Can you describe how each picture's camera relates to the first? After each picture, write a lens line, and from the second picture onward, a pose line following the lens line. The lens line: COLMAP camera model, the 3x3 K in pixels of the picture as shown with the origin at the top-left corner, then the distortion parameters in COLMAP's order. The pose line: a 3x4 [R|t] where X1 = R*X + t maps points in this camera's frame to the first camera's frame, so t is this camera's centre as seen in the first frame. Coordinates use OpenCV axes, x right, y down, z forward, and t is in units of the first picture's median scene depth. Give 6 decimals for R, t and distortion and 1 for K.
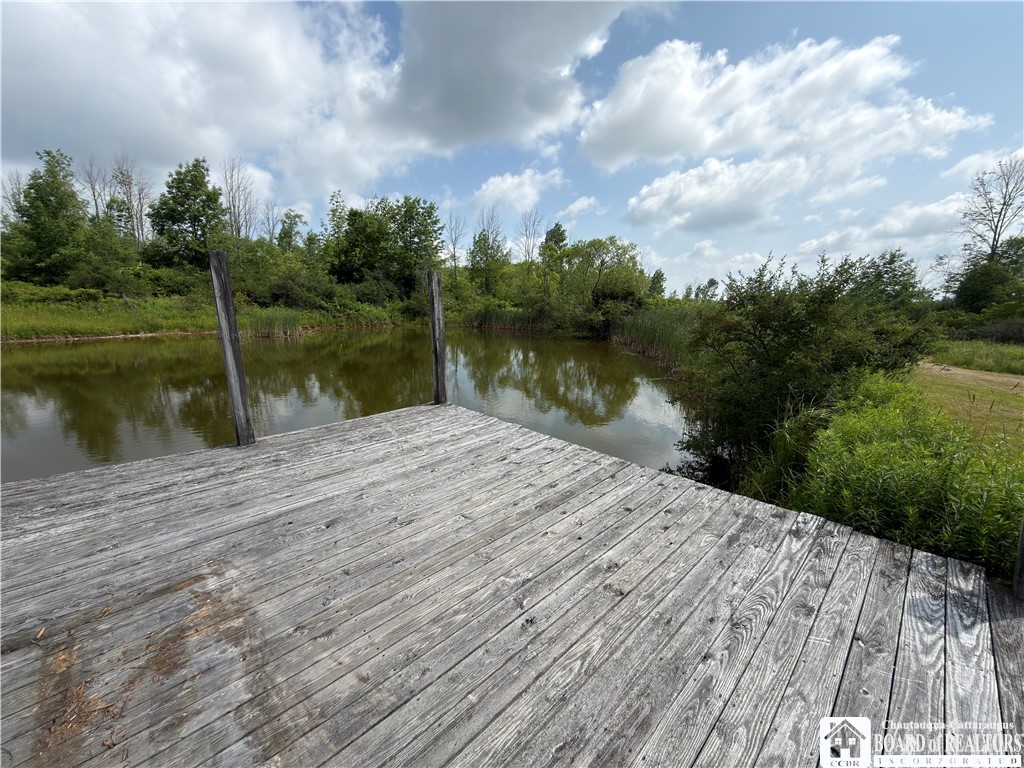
lens RADIAL K [[416.0, 0, 513.4], [0, 416.0, 392.1], [0, 0, 1]] dist [-0.000809, 0.001309]
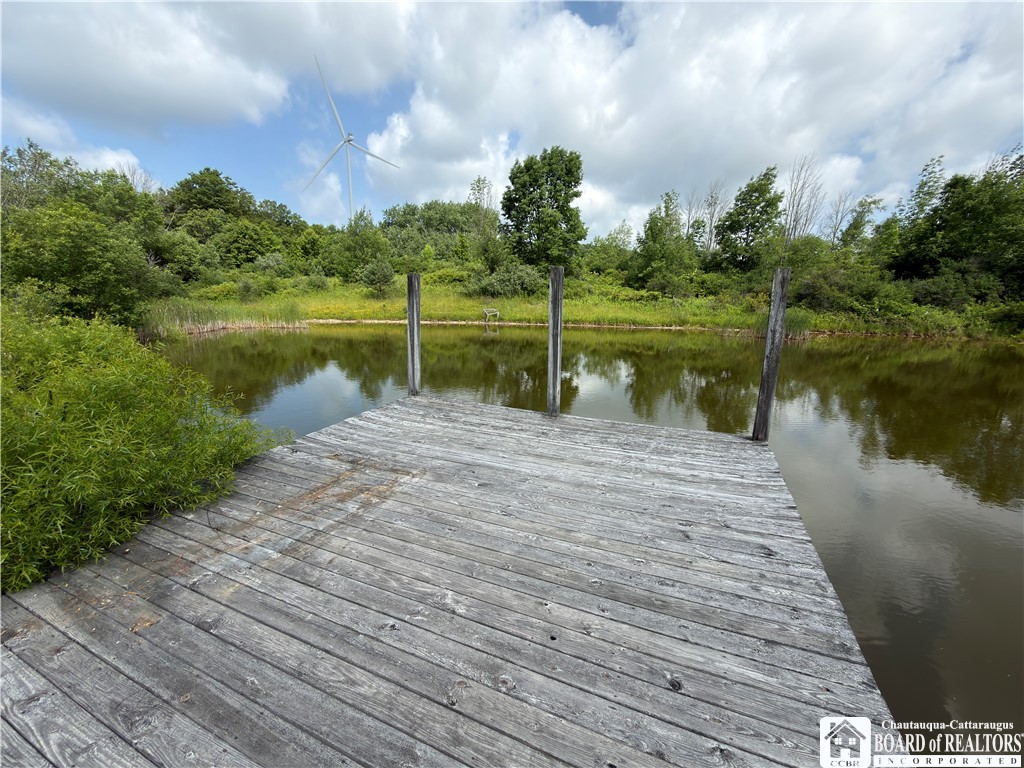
lens RADIAL K [[416.0, 0, 511.1], [0, 416.0, 383.8], [0, 0, 1]] dist [-0.000809, 0.001309]
pose [[0.363711, 0.188690, -0.912201, 0.387168], [-0.204428, 0.971565, 0.119460, -0.083072], [0.908804, 0.143030, 0.391942, 0.316798]]
